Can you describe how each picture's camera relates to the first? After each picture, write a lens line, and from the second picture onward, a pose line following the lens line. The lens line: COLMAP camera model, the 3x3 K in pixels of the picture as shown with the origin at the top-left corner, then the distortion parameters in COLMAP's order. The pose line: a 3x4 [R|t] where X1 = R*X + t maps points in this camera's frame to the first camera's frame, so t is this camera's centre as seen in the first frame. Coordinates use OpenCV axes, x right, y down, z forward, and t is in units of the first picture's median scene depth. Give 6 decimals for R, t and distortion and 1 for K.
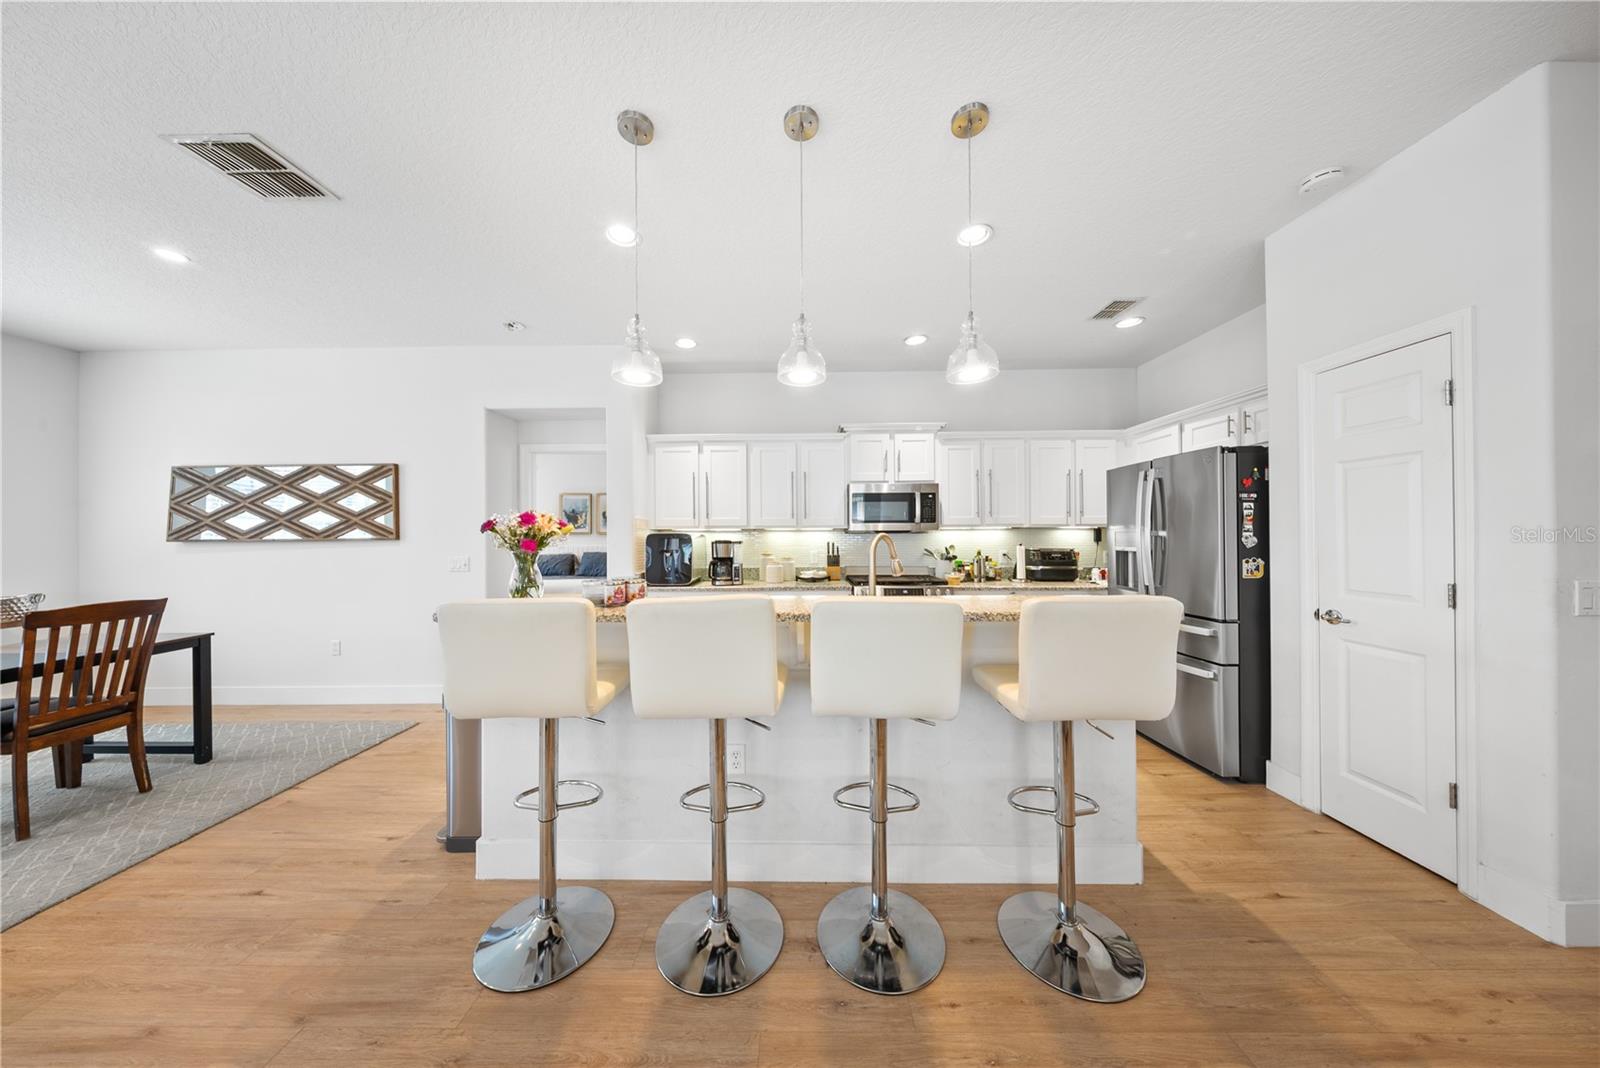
lens RADIAL K [[471.1, 0, 796.4], [0, 471.1, 532.4], [0, 0, 1]] dist [0.007953, -0.003176]
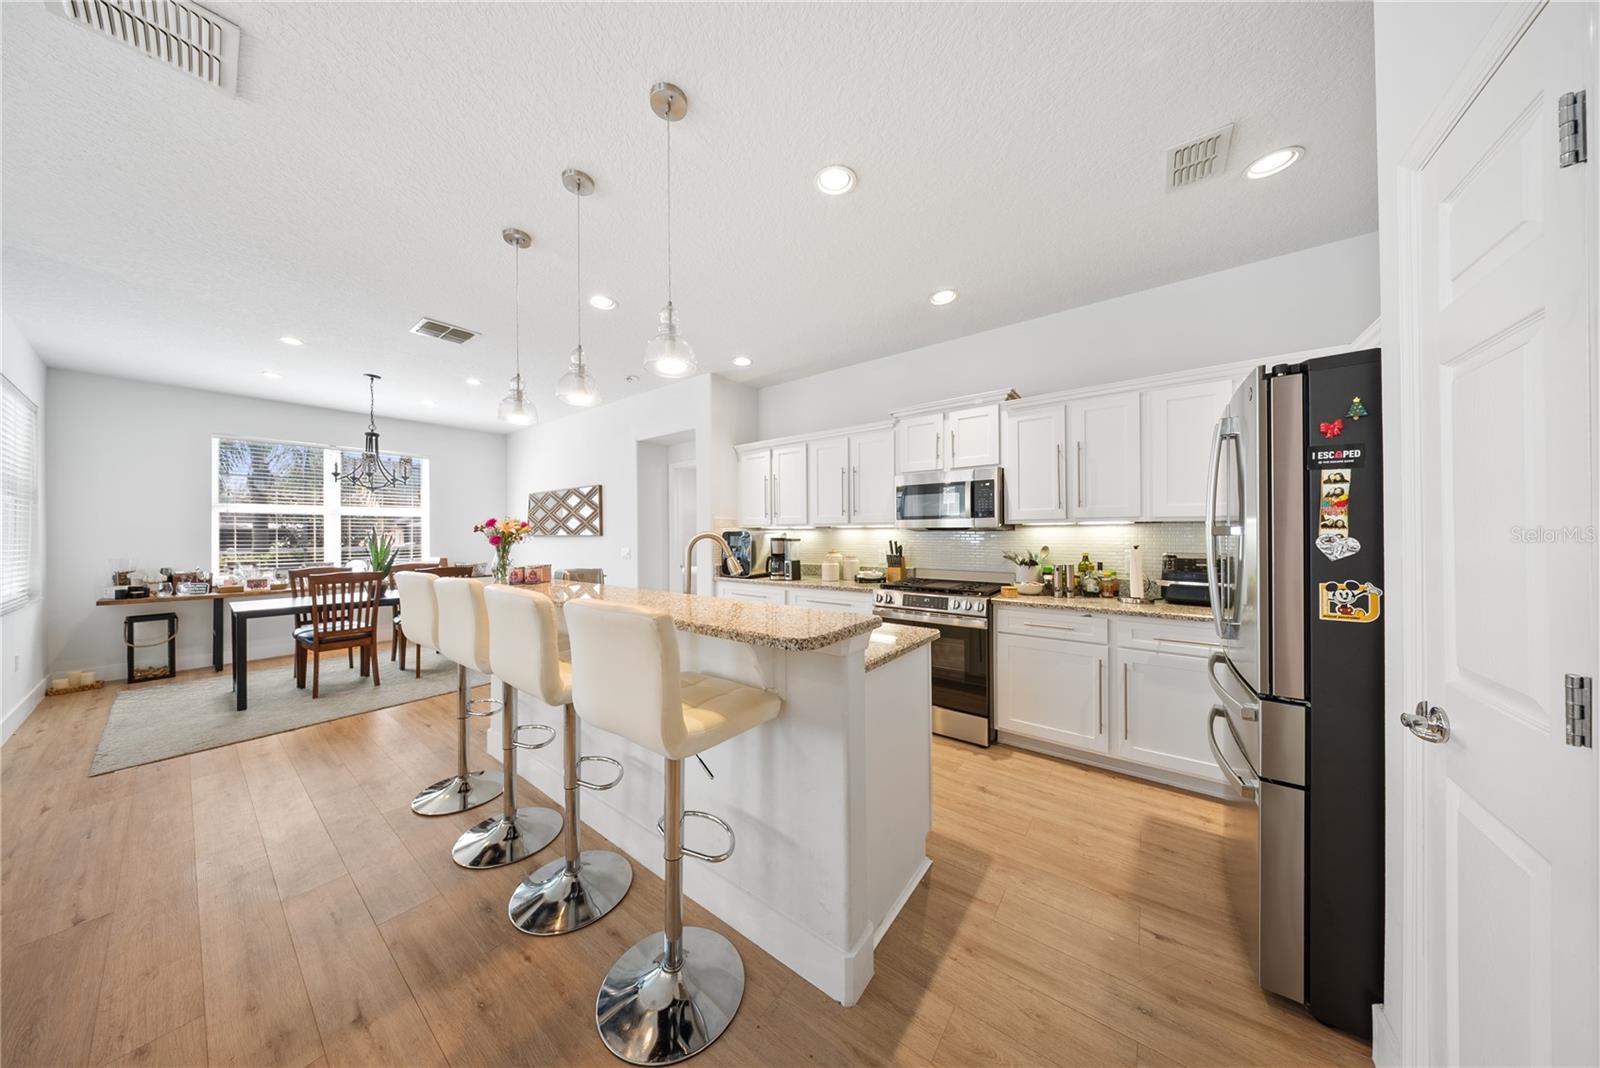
lens RADIAL K [[471.1, 0, 796.4], [0, 471.1, 532.4], [0, 0, 1]] dist [0.007953, -0.003176]
pose [[0.801330, 0.000103, -0.598223, 0.542908], [0.003341, 0.999984, 0.004647, -0.000395], [0.598214, -0.005722, 0.801316, 0.178851]]
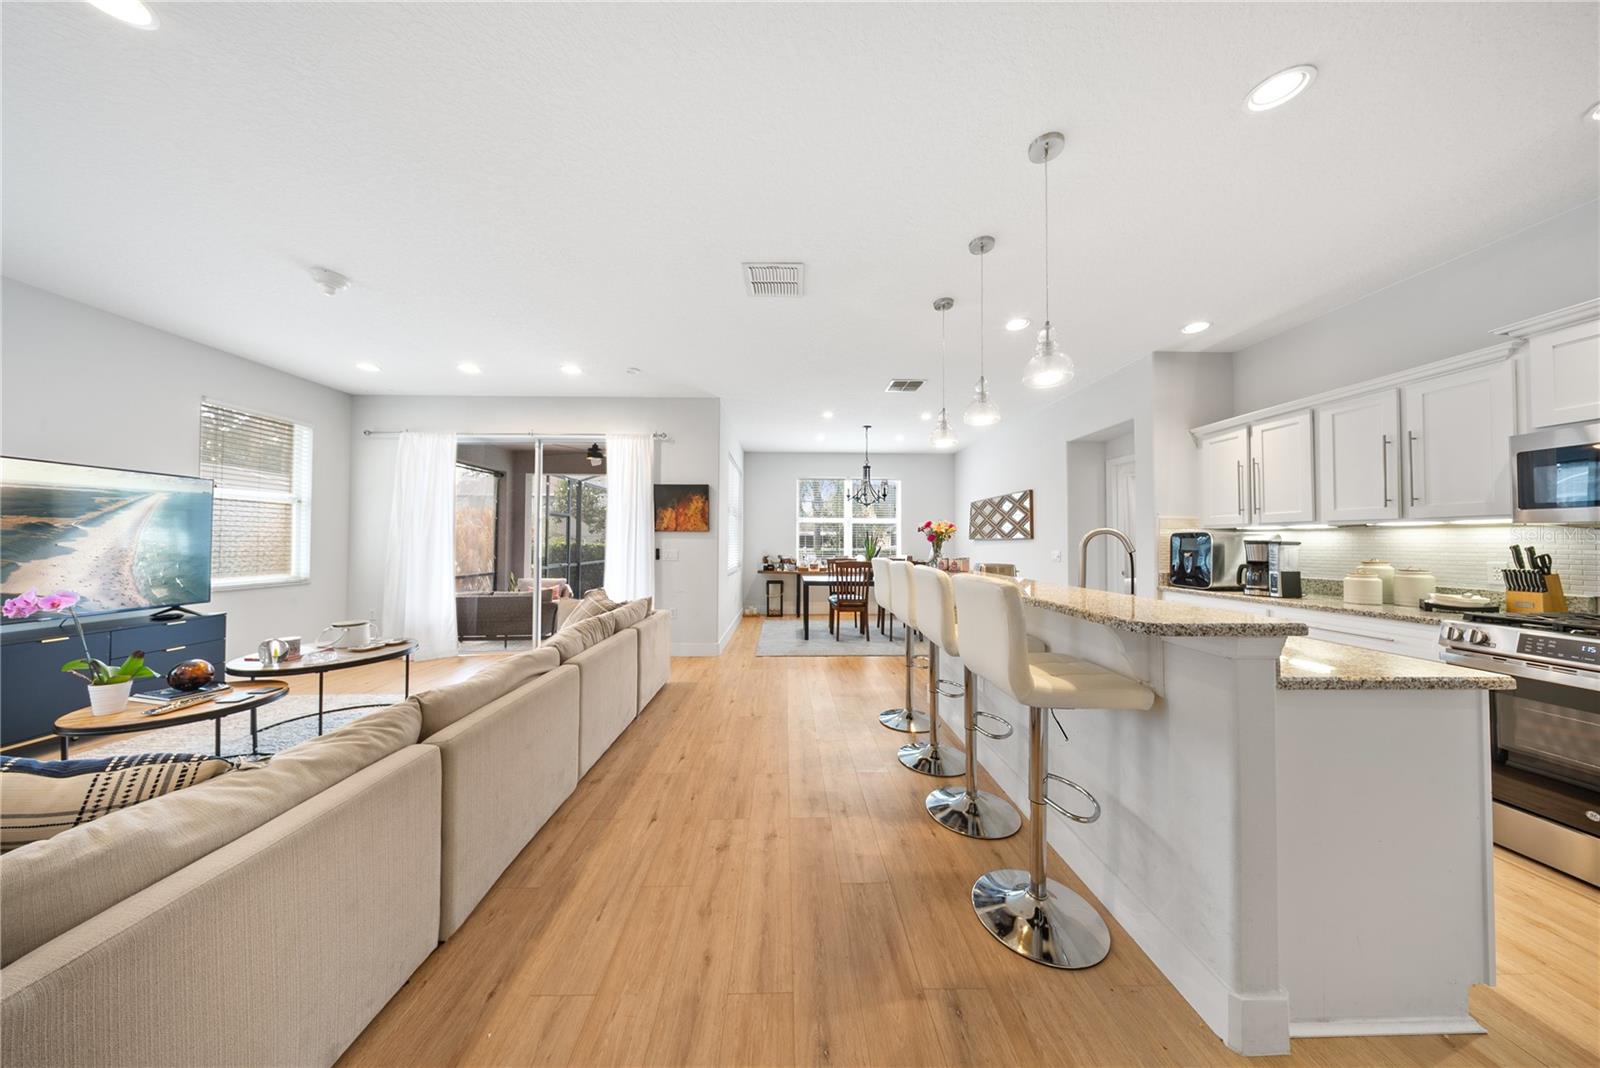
lens RADIAL K [[471.1, 0, 796.4], [0, 471.1, 532.4], [0, 0, 1]] dist [0.007953, -0.003176]
pose [[0.035520, -0.012325, -0.999293, 0.670729], [-0.000598, 0.999924, -0.012354, 0.014311], [0.999369, 0.001037, 0.035510, 0.180869]]
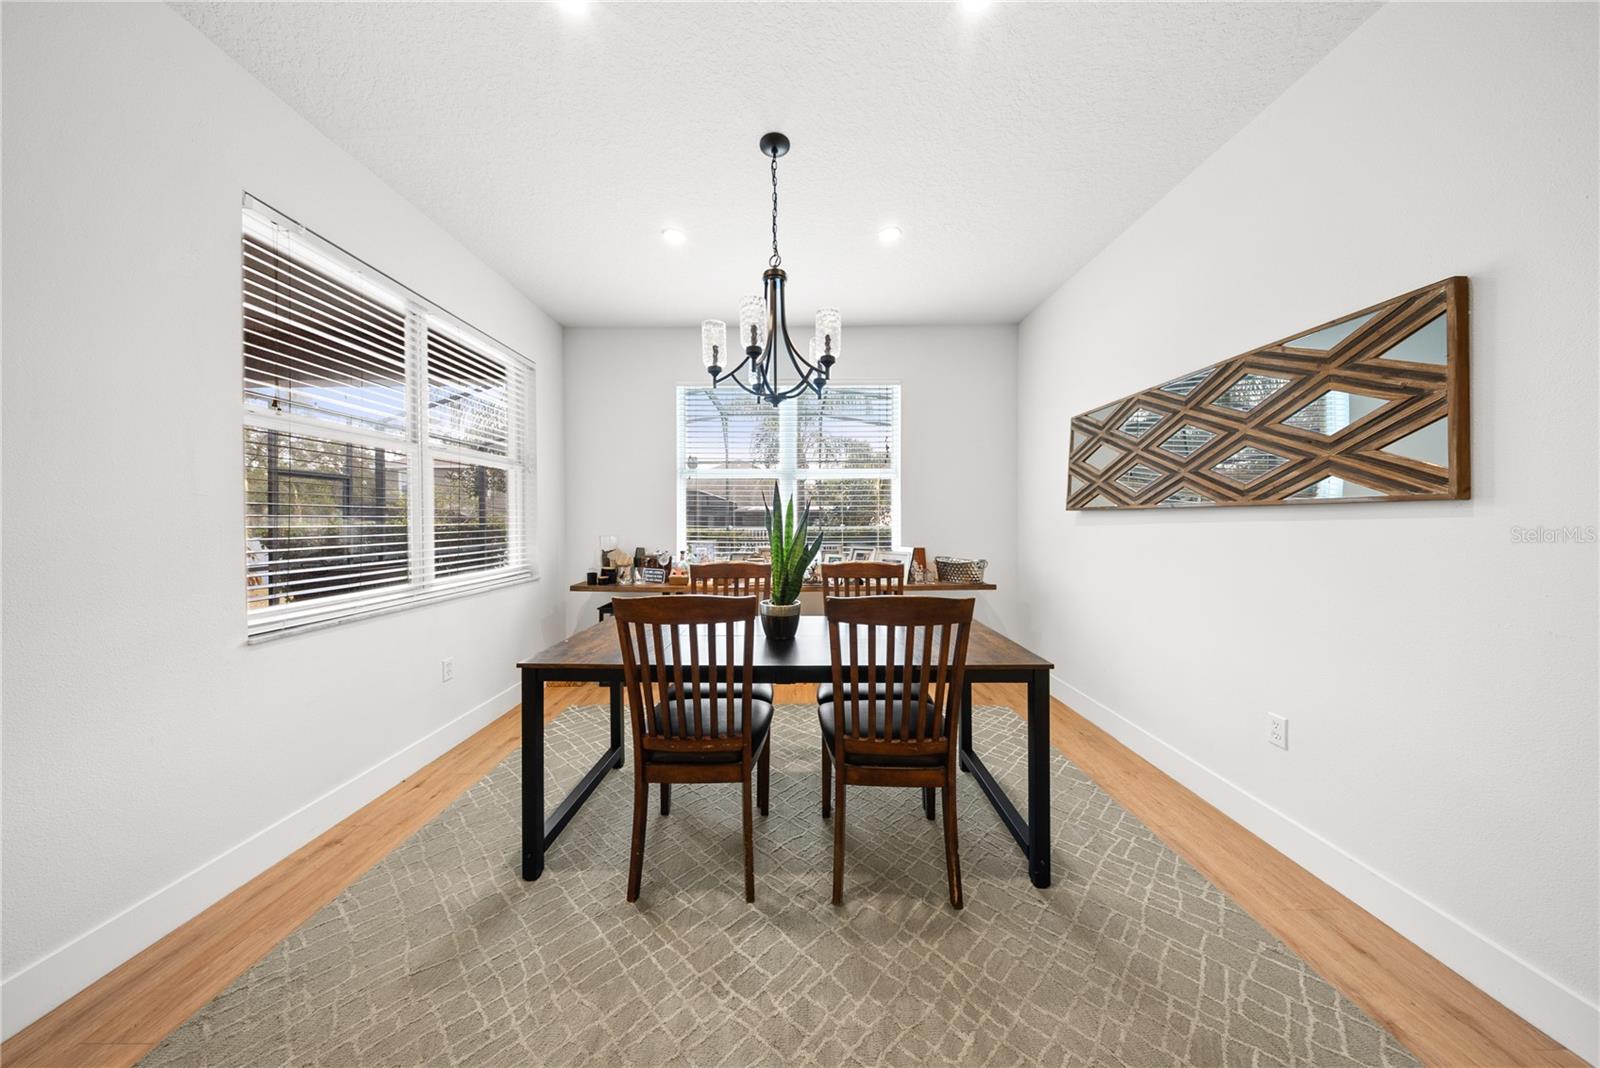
lens RADIAL K [[468.0, 0, 795.6], [0, 468.0, 523.7], [0, 0, 1]] dist [0.000062, -0.001414]
pose [[0.001354, 0.018715, -0.999824, -0.513411], [0.005674, 0.999809, 0.018723, 0.024443], [0.999983, -0.005699, 0.001248, 0.522857]]
